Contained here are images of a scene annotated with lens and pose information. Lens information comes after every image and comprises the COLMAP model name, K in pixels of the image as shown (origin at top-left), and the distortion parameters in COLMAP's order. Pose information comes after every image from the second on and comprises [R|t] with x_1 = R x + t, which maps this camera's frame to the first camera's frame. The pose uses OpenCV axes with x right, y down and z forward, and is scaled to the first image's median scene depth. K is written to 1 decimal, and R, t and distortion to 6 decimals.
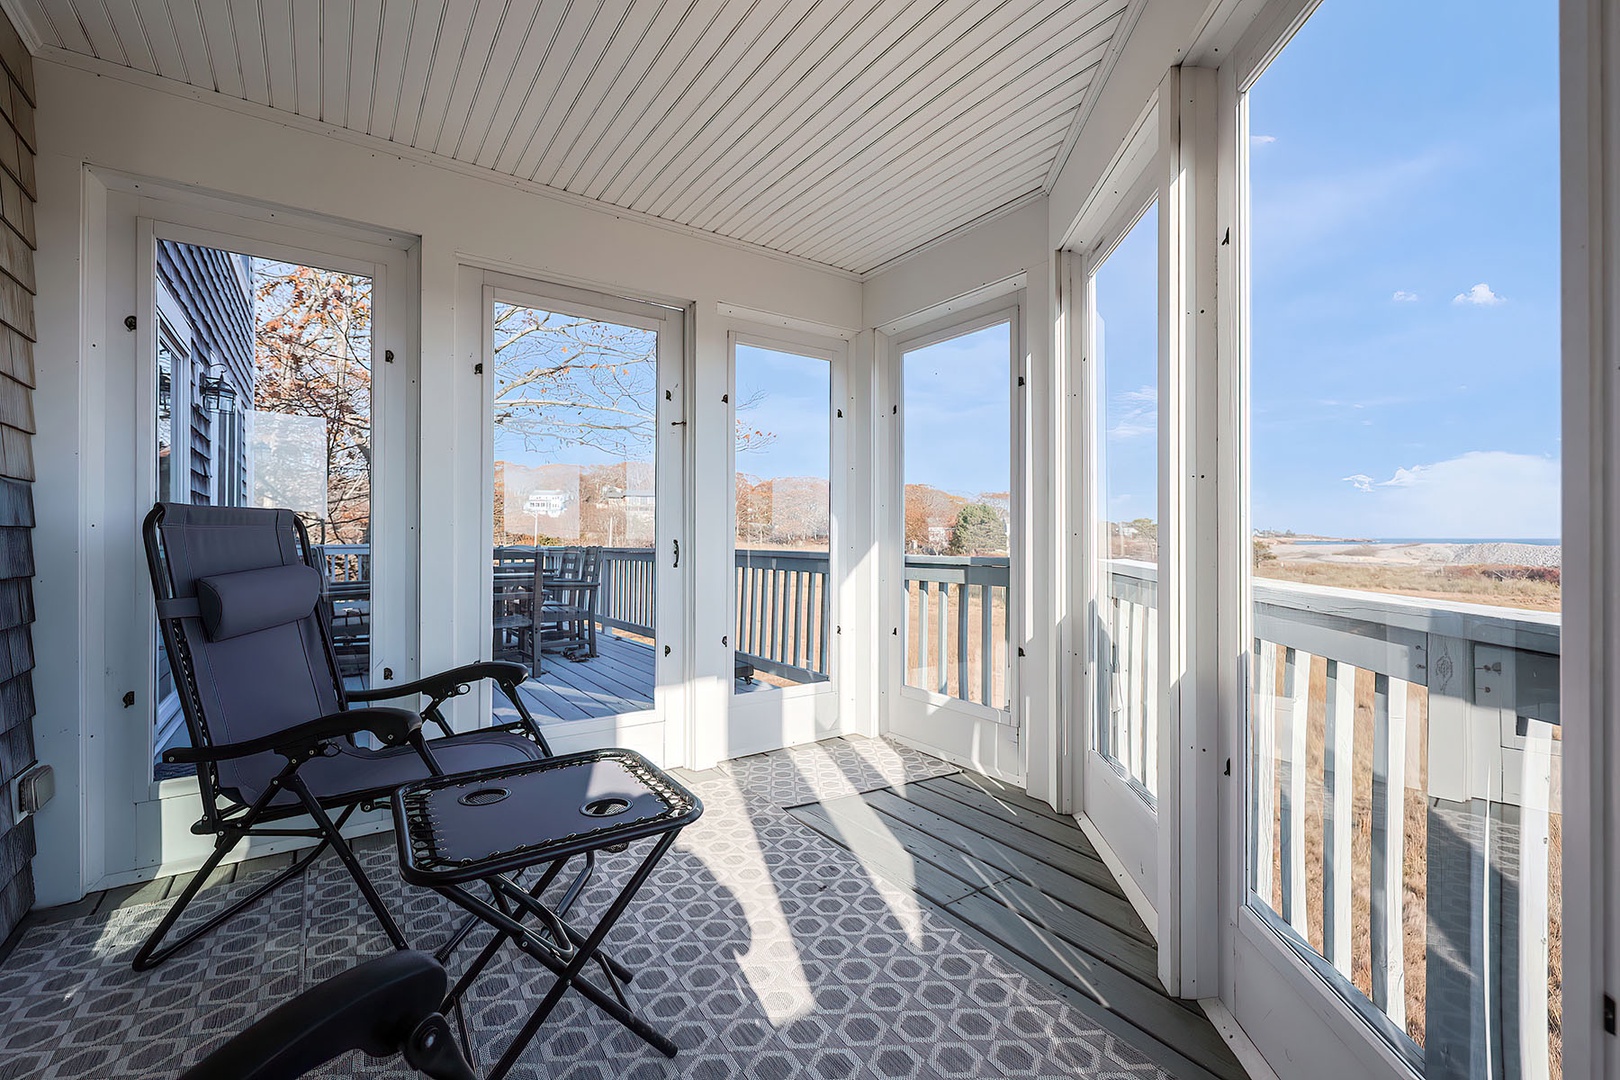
lens RADIAL K [[666.0, 0, 810.0], [0, 666.0, 540.0], [0, 0, 1]] dist [-0.000495, -0.000065]
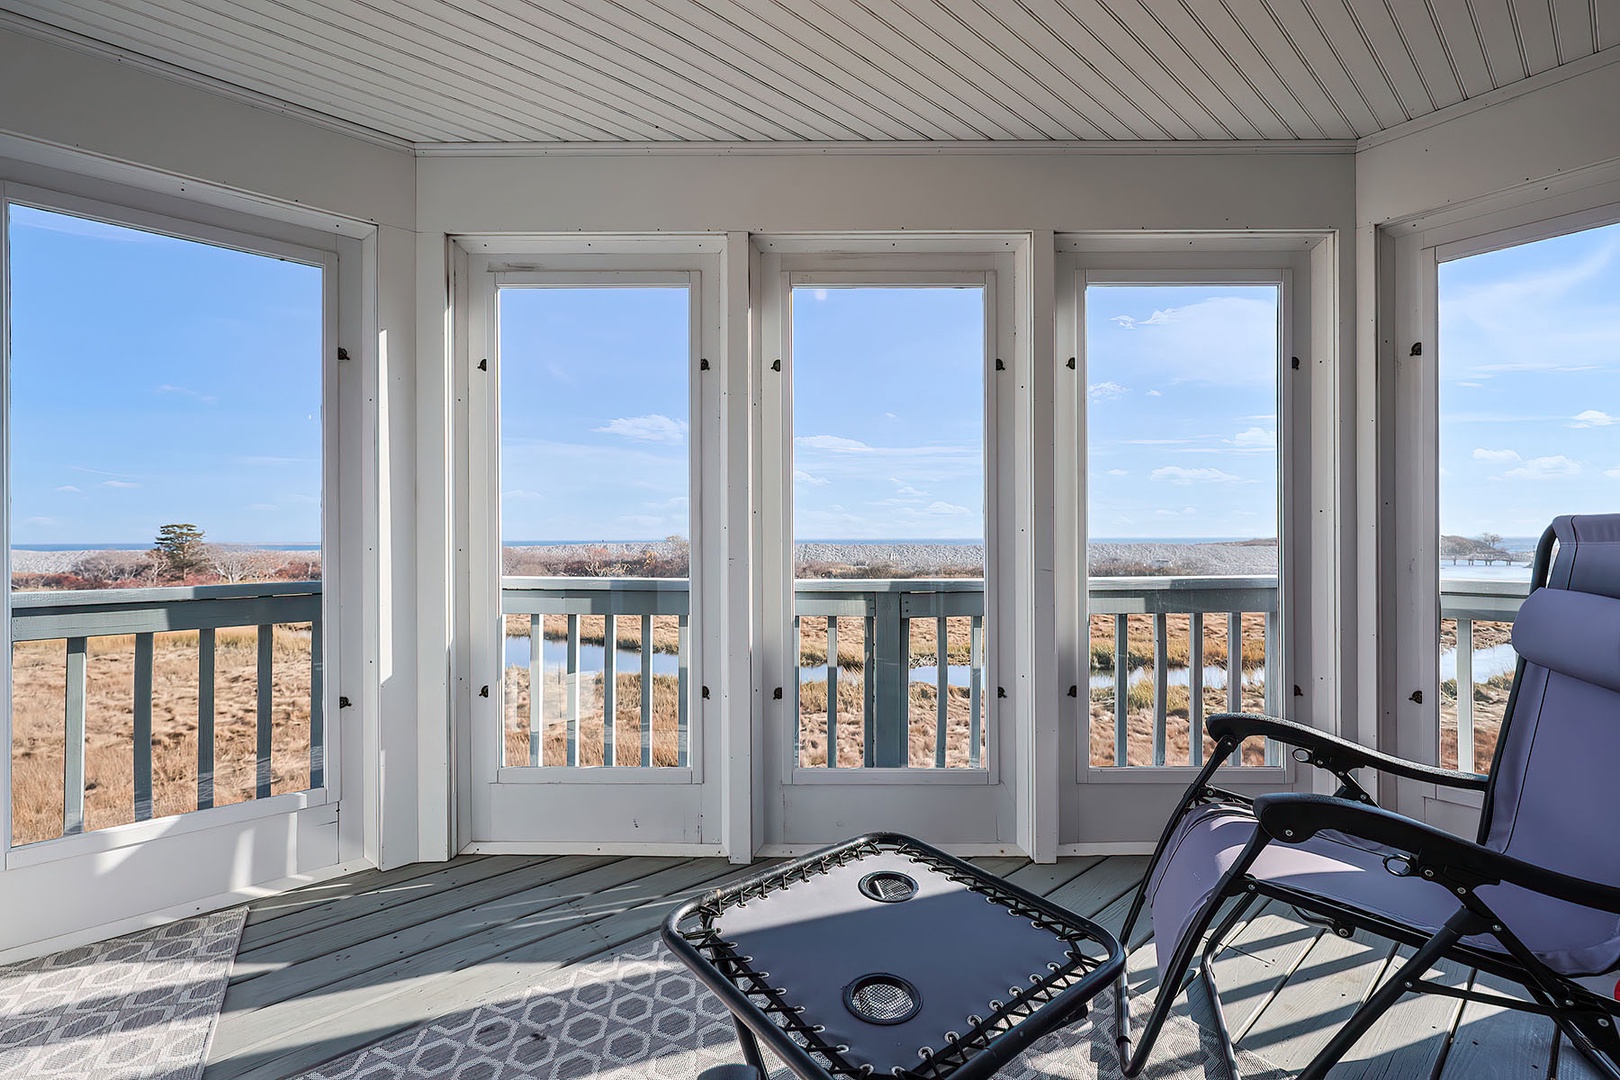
lens RADIAL K [[676.9, 0, 831.8], [0, 676.9, 529.6], [0, 0, 1]] dist [0.001710, 0.000246]
pose [[-0.069749, 0.002781, 0.997561, -0.532694], [0.003427, 0.999991, -0.002548, -0.030269], [-0.997559, 0.003241, -0.069758, 0.504183]]
